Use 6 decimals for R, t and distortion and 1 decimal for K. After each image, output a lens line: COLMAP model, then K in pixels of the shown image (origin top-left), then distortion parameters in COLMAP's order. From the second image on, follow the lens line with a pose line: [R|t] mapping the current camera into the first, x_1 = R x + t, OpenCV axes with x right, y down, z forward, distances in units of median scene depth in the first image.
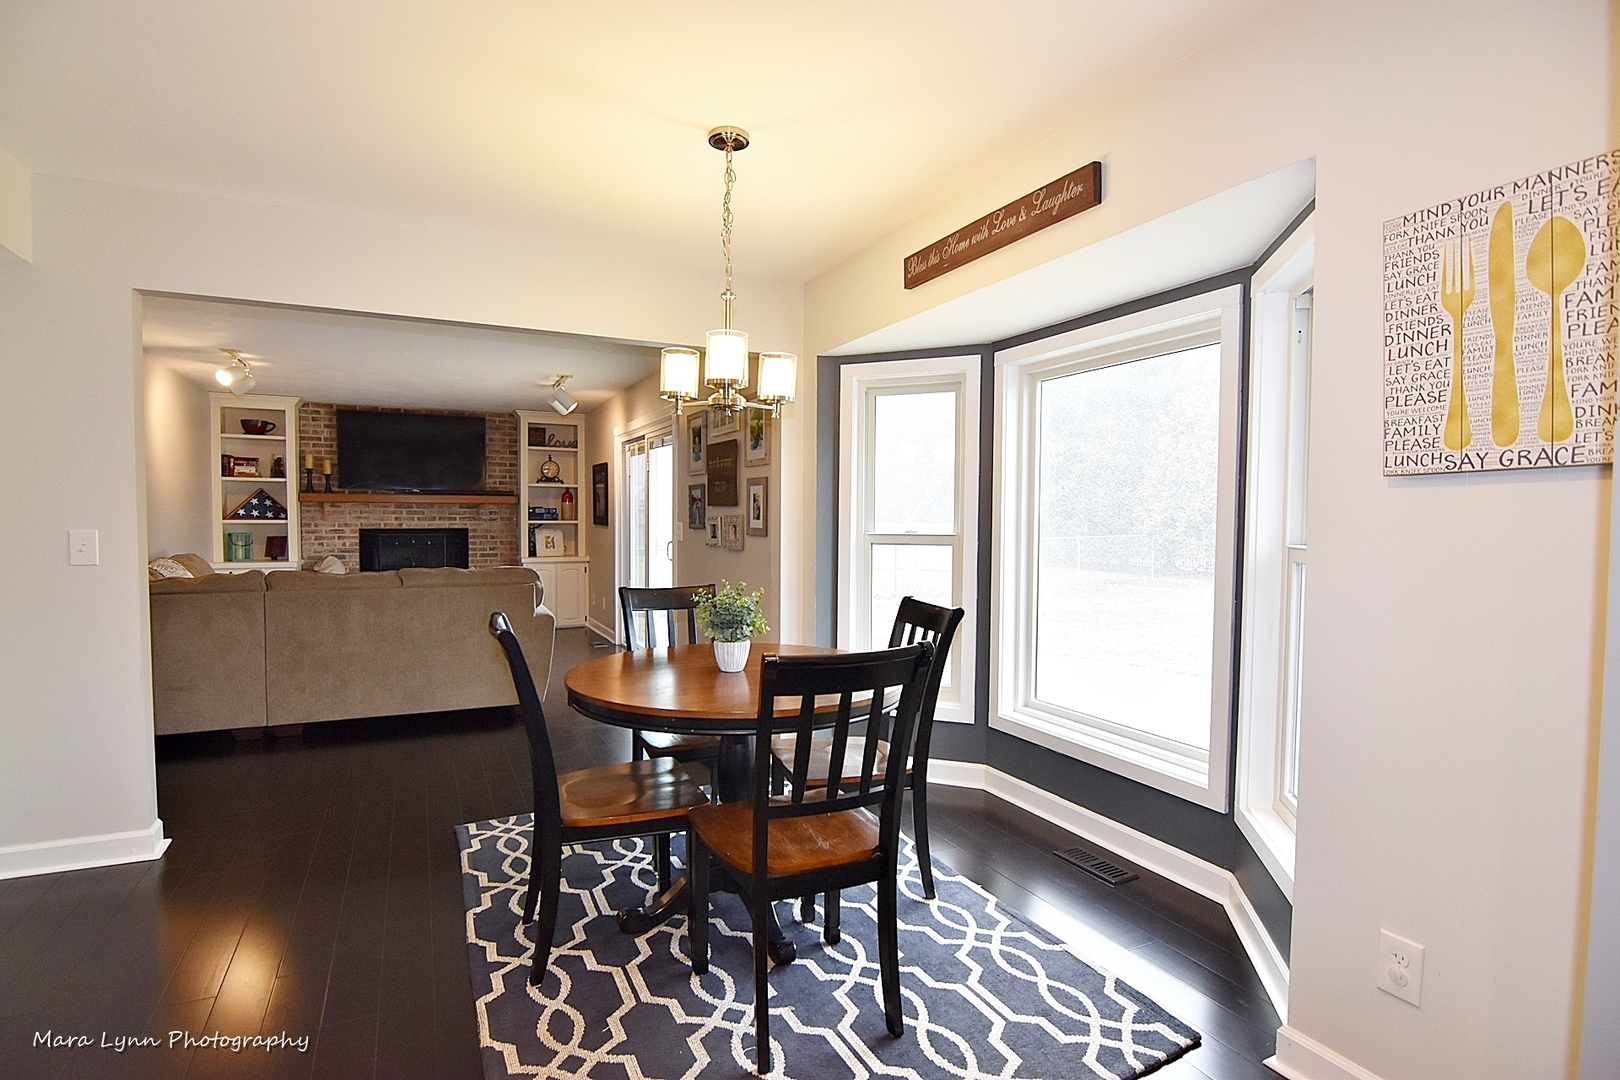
lens RADIAL K [[791.0, 0, 808.7], [0, 791.0, 545.5], [0, 0, 1]] dist [-0.021915, -0.000271]
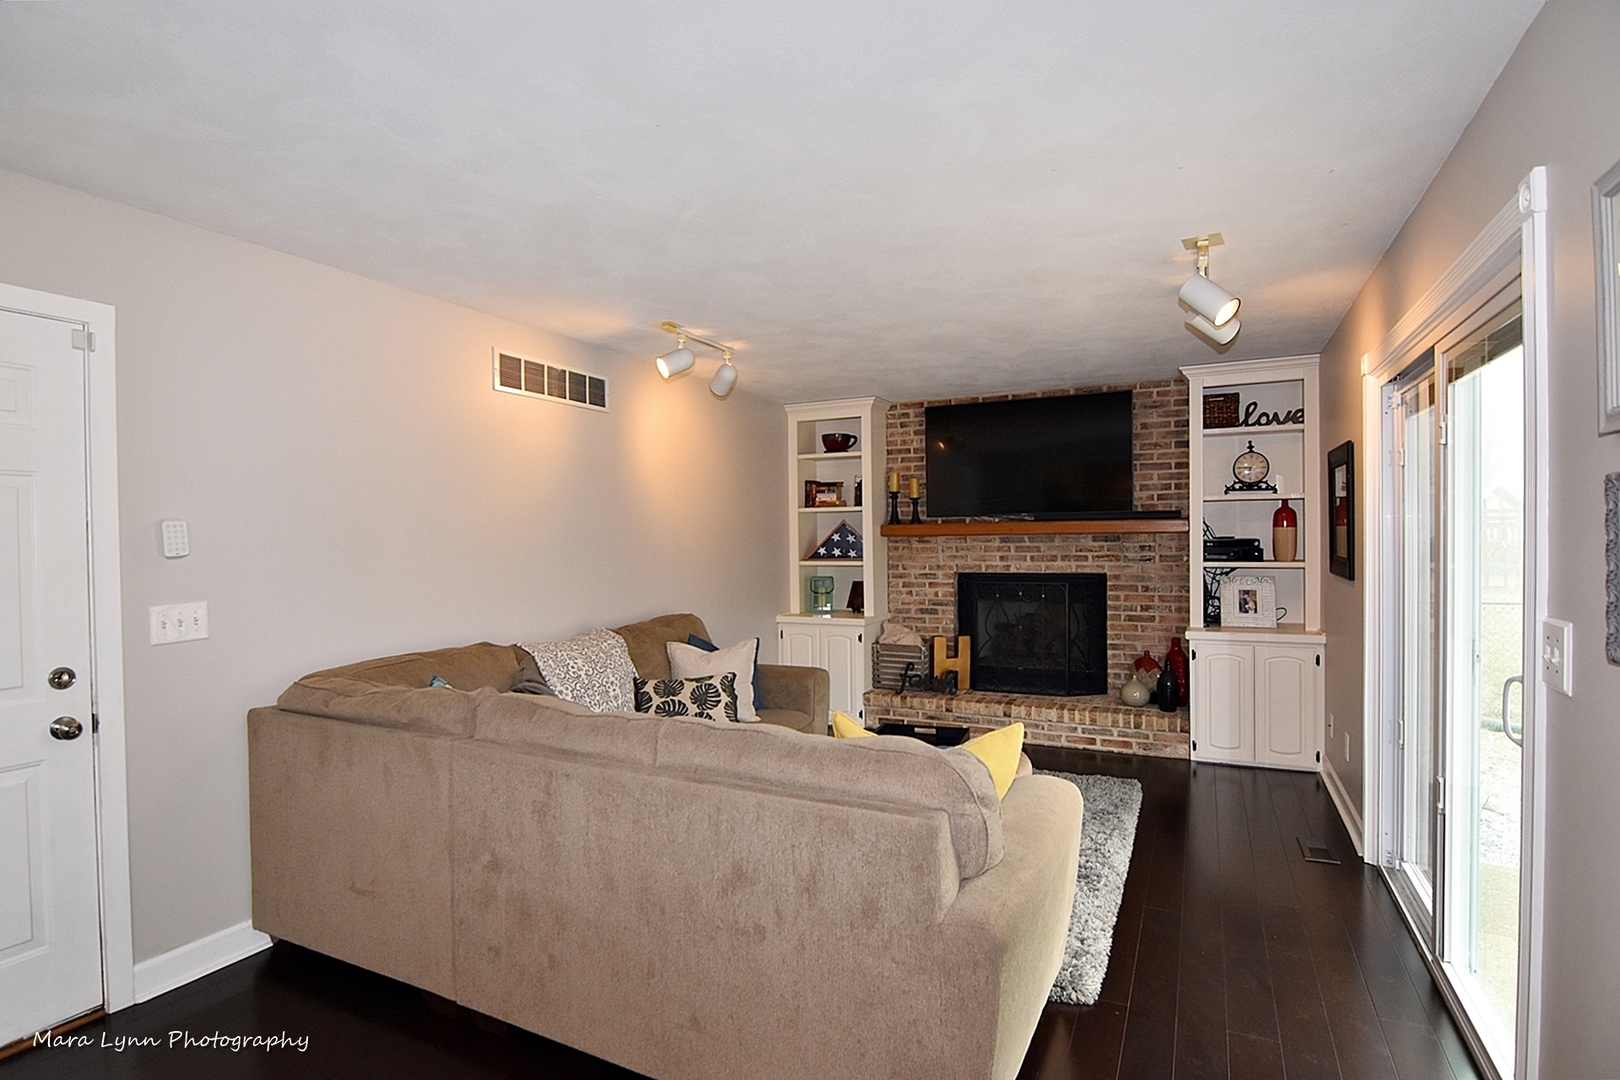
lens RADIAL K [[791.0, 0, 808.7], [0, 791.0, 545.5], [0, 0, 1]] dist [-0.021915, -0.000271]
pose [[0.593542, -0.004292, -0.804791, -0.078490], [-0.012187, 0.999823, -0.014320, -0.034354], [0.804711, 0.018307, 0.593385, 0.477057]]
